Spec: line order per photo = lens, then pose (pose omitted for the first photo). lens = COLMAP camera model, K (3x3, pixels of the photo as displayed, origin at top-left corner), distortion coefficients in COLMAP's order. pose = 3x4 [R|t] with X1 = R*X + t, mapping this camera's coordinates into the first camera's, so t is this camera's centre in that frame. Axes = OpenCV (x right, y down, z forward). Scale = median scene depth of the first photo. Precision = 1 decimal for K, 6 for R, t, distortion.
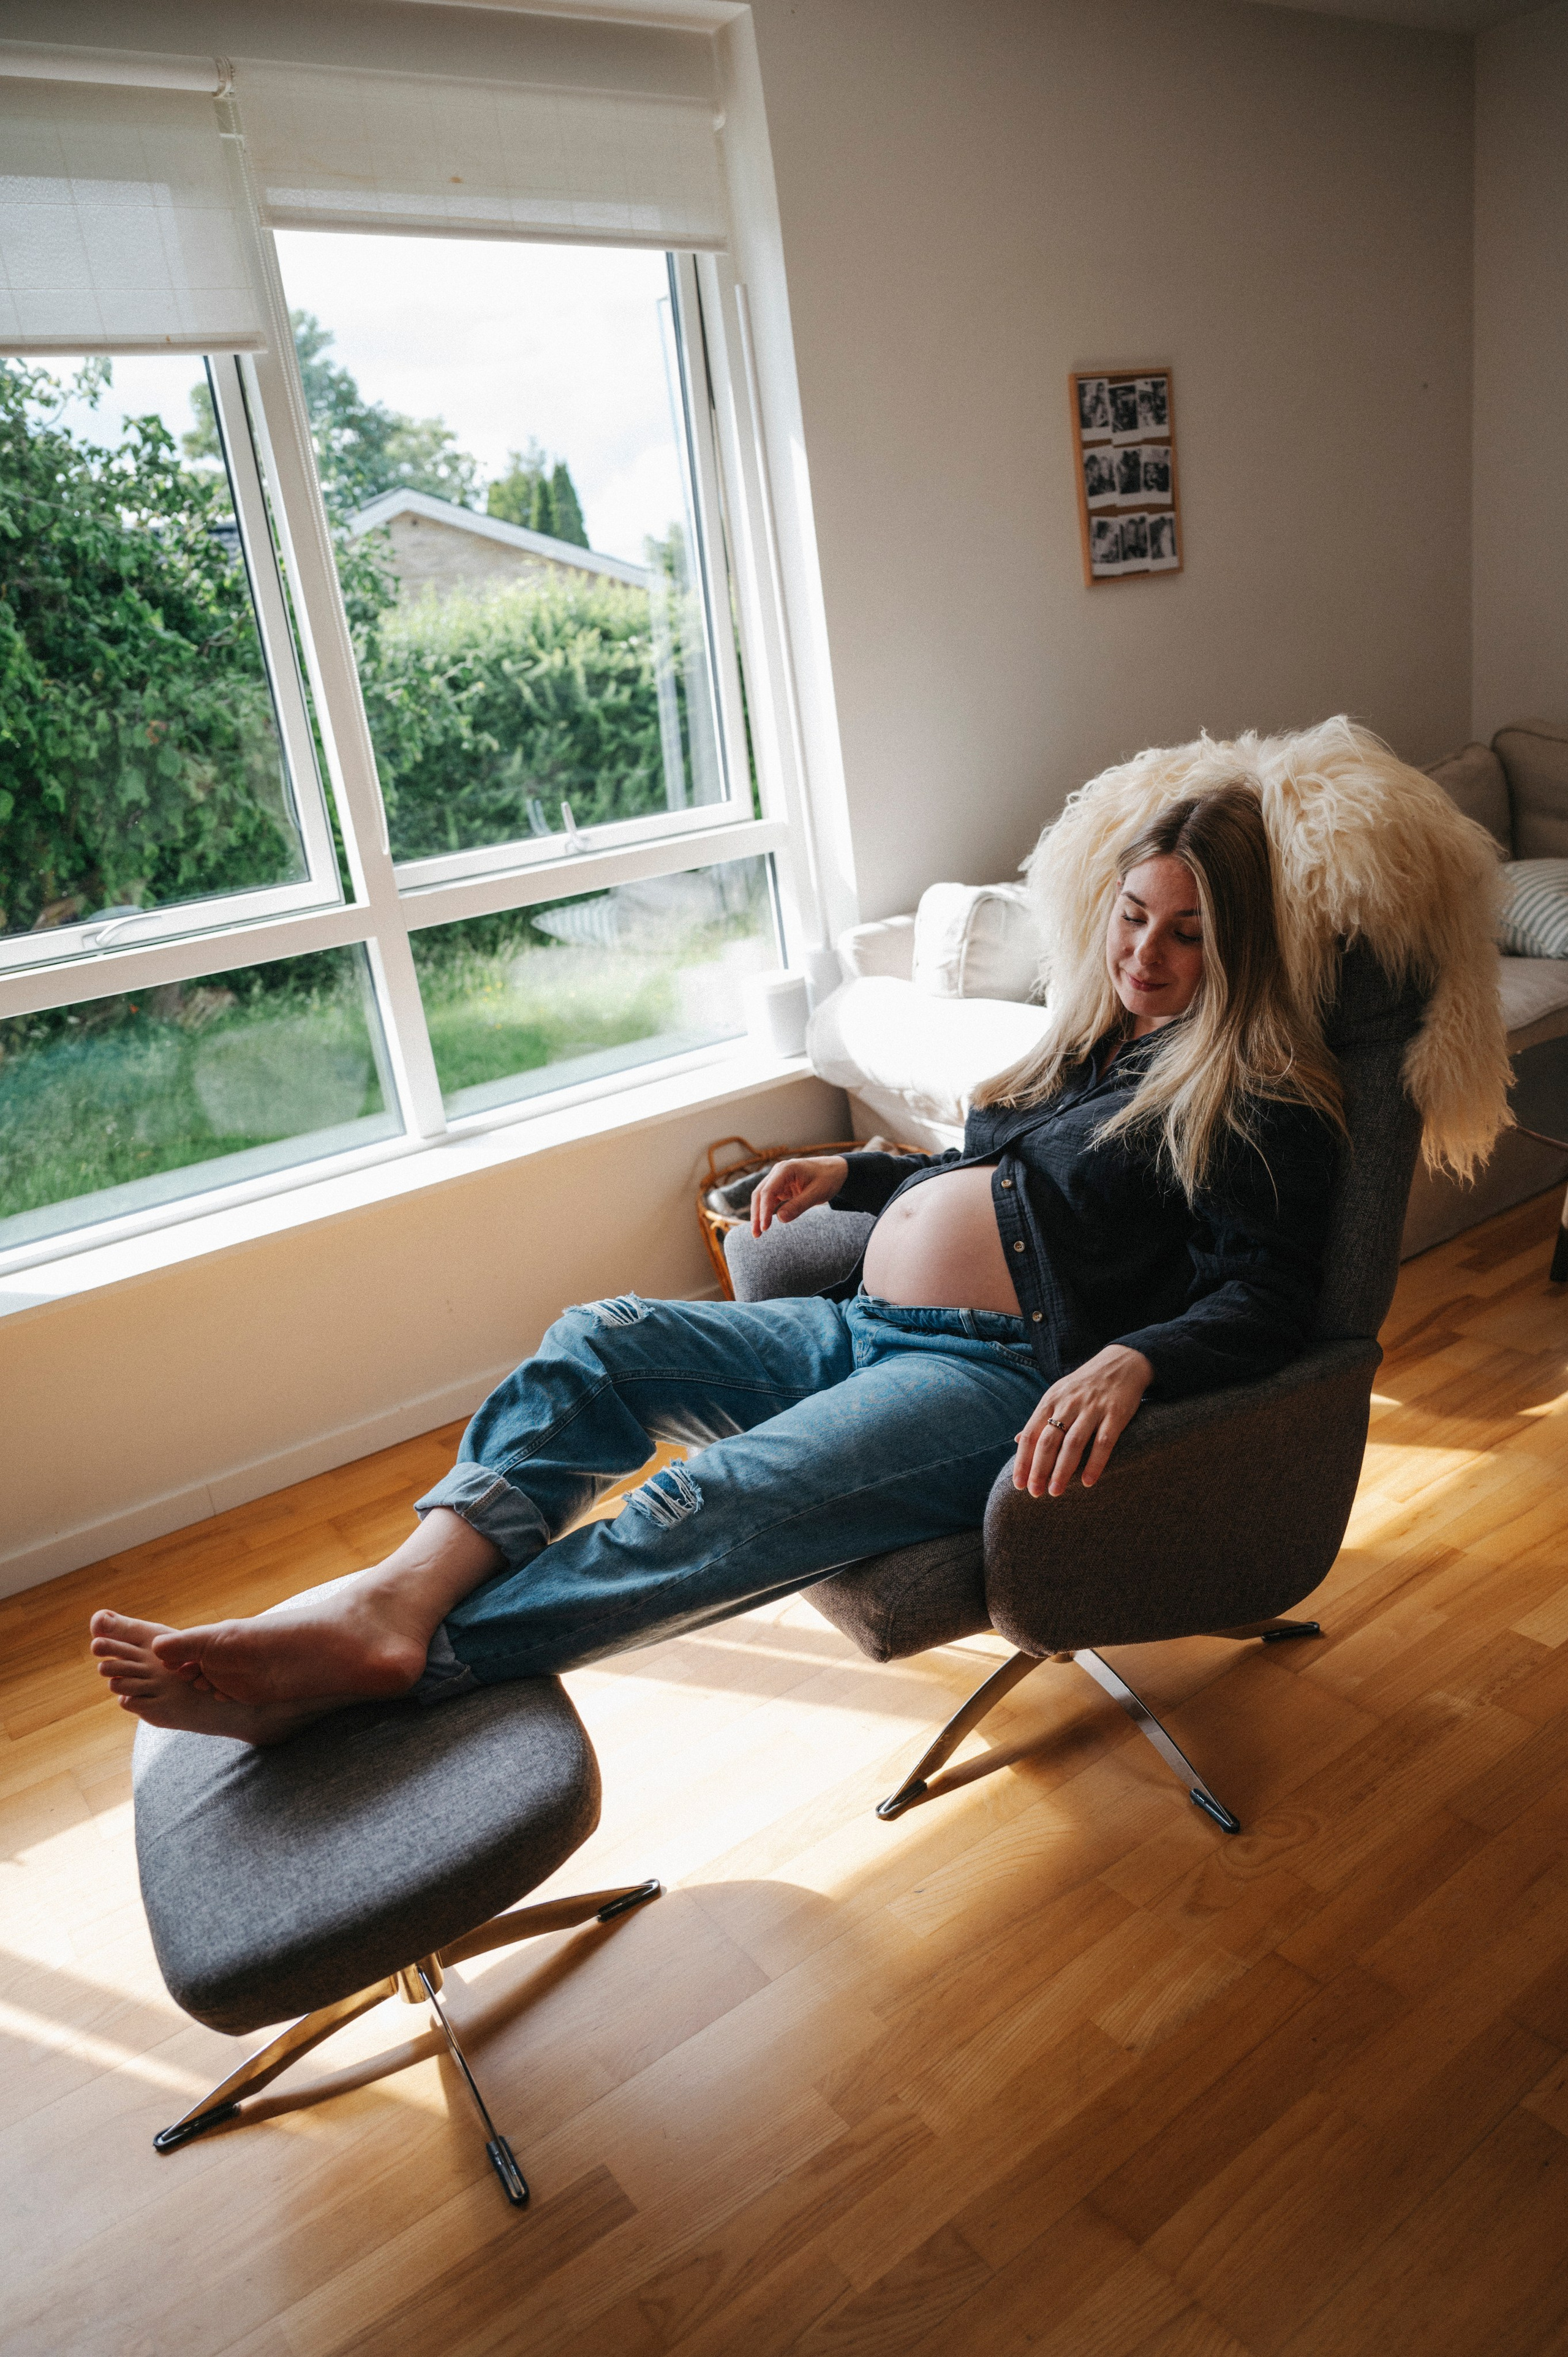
lens RADIAL K [[1604.3, 0, 779.9], [0, 1604.3, 1168.9], [0, 0, 1]] dist [0.005233, -0.007275]
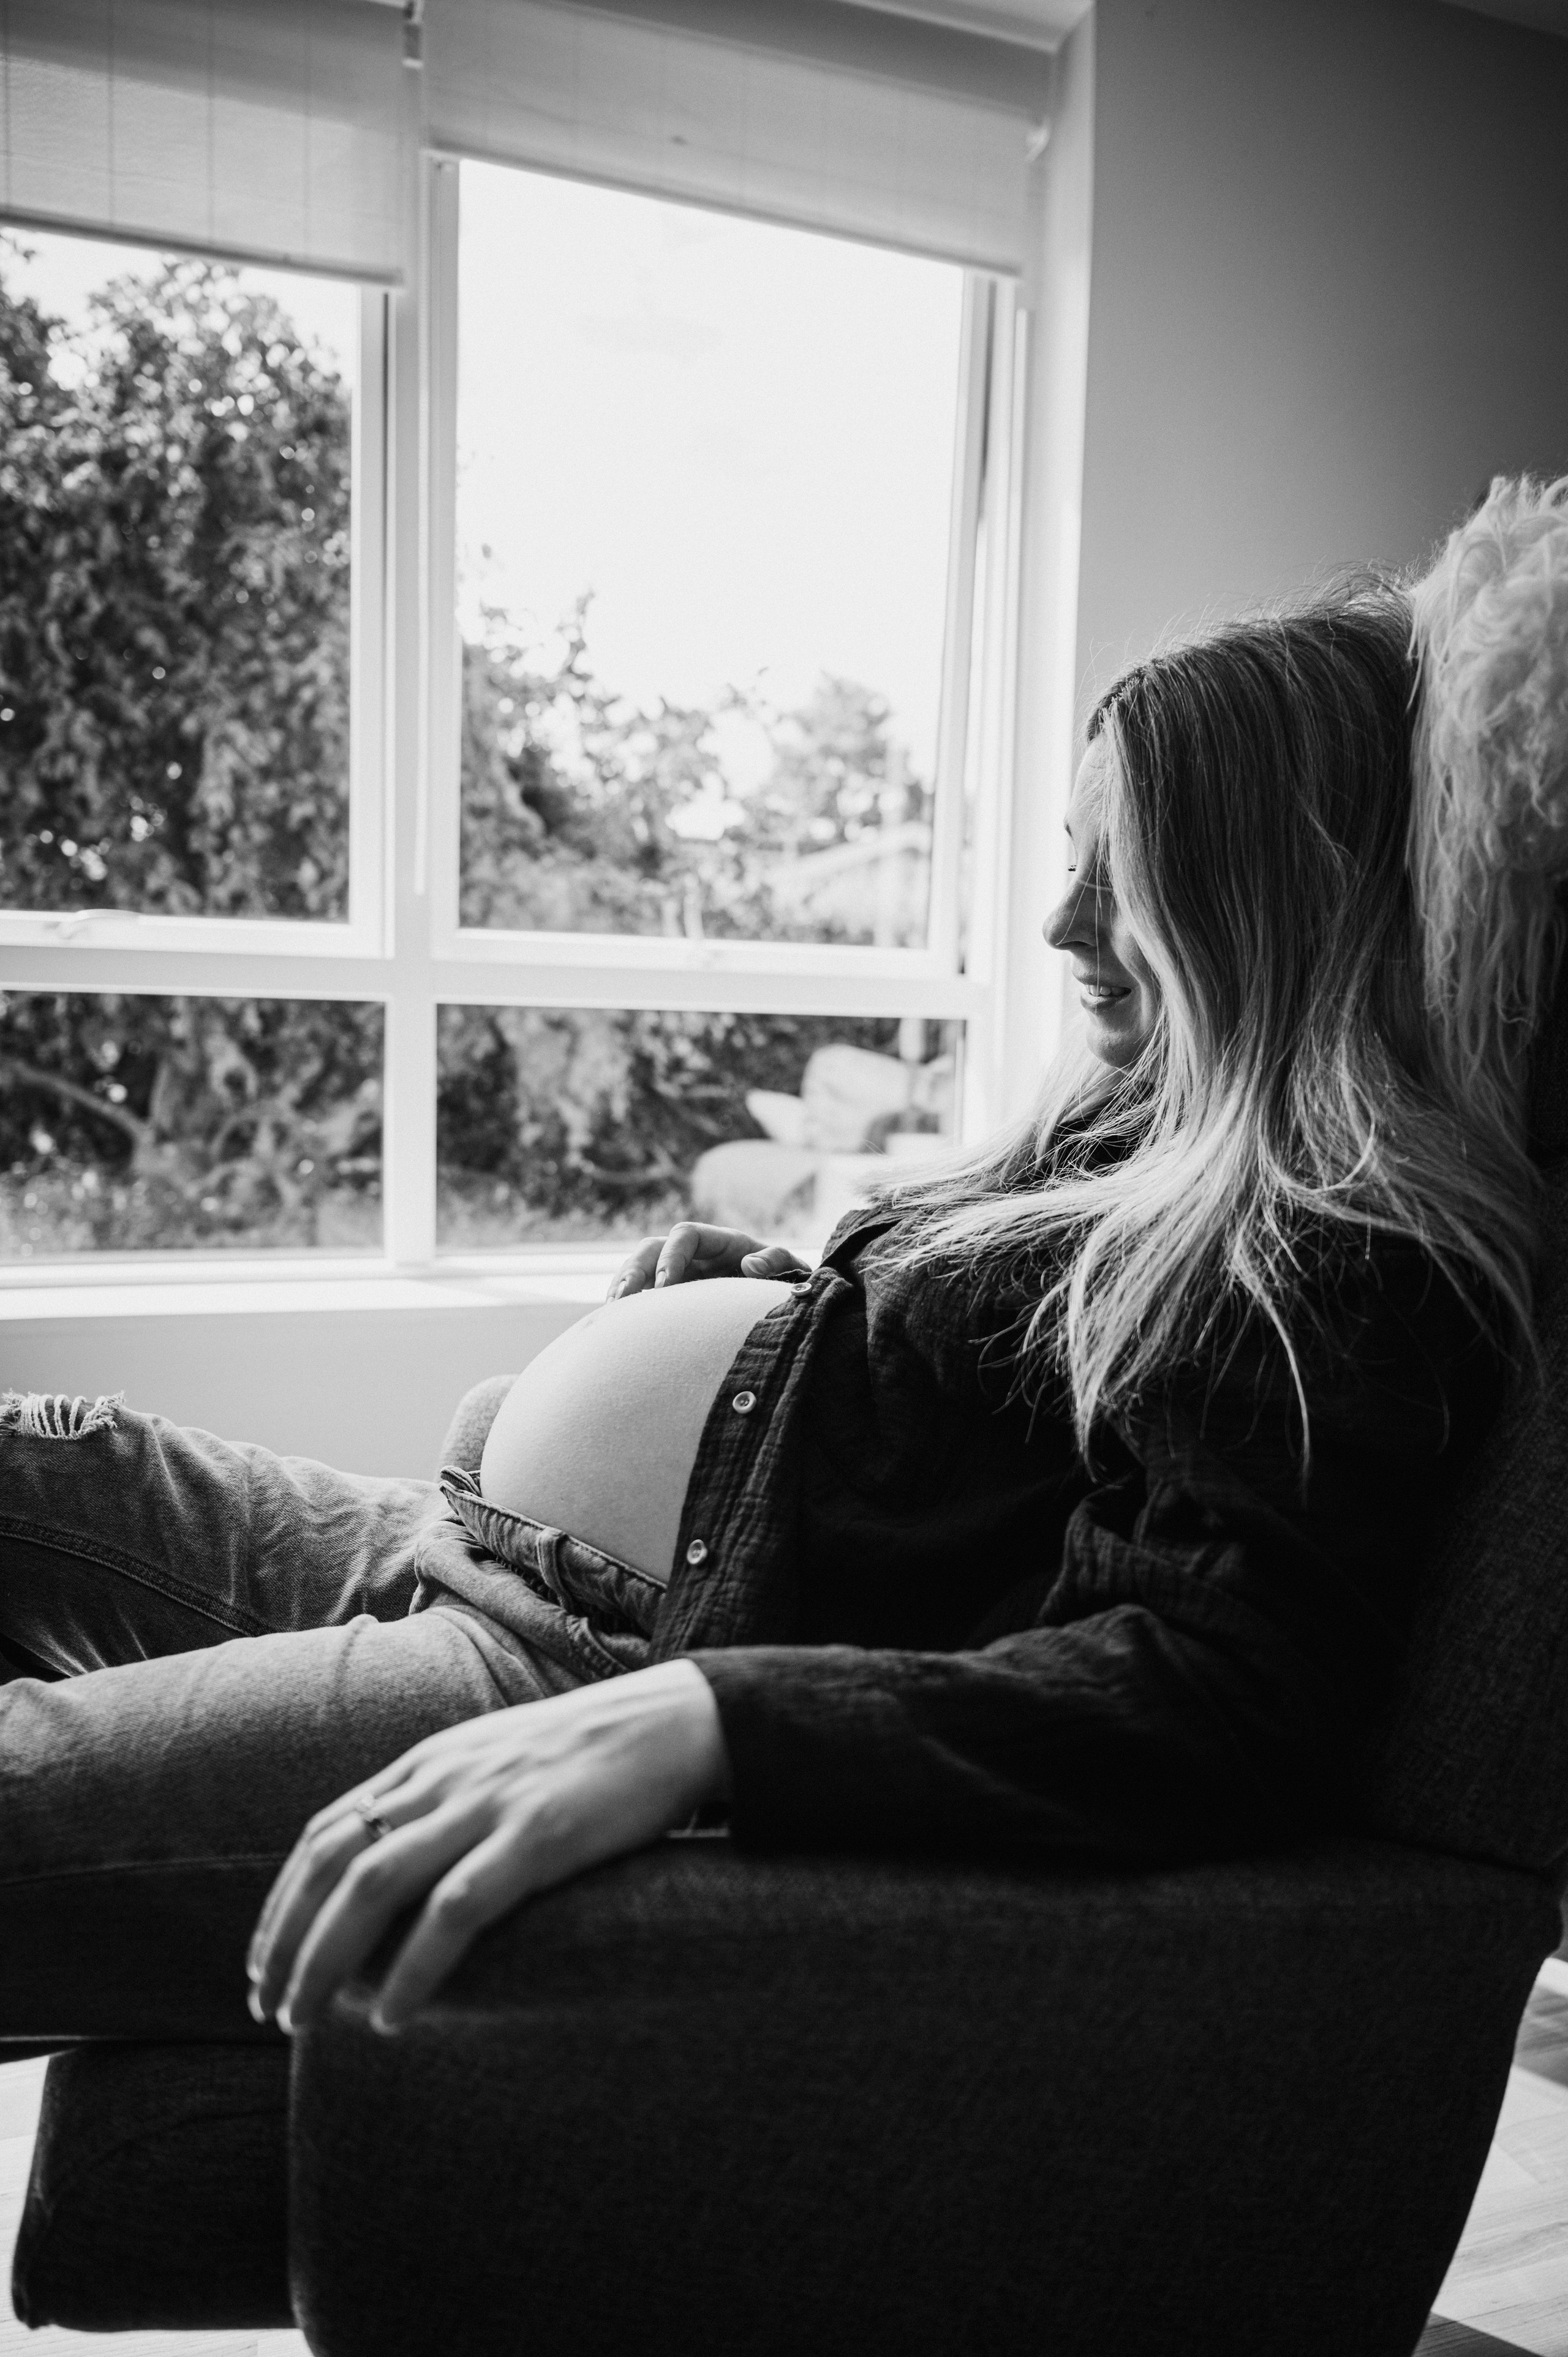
lens RADIAL K [[1604.3, 0, 780.6], [0, 1604.3, 1171.6], [0, 0, 1]] dist [0.005233, -0.007275]
pose [[0.942348, 0.169603, -0.288470, 0.146366], [-0.227396, 0.956987, -0.180186, 0.028701], [0.245502, 0.235395, 0.940382, 0.285865]]
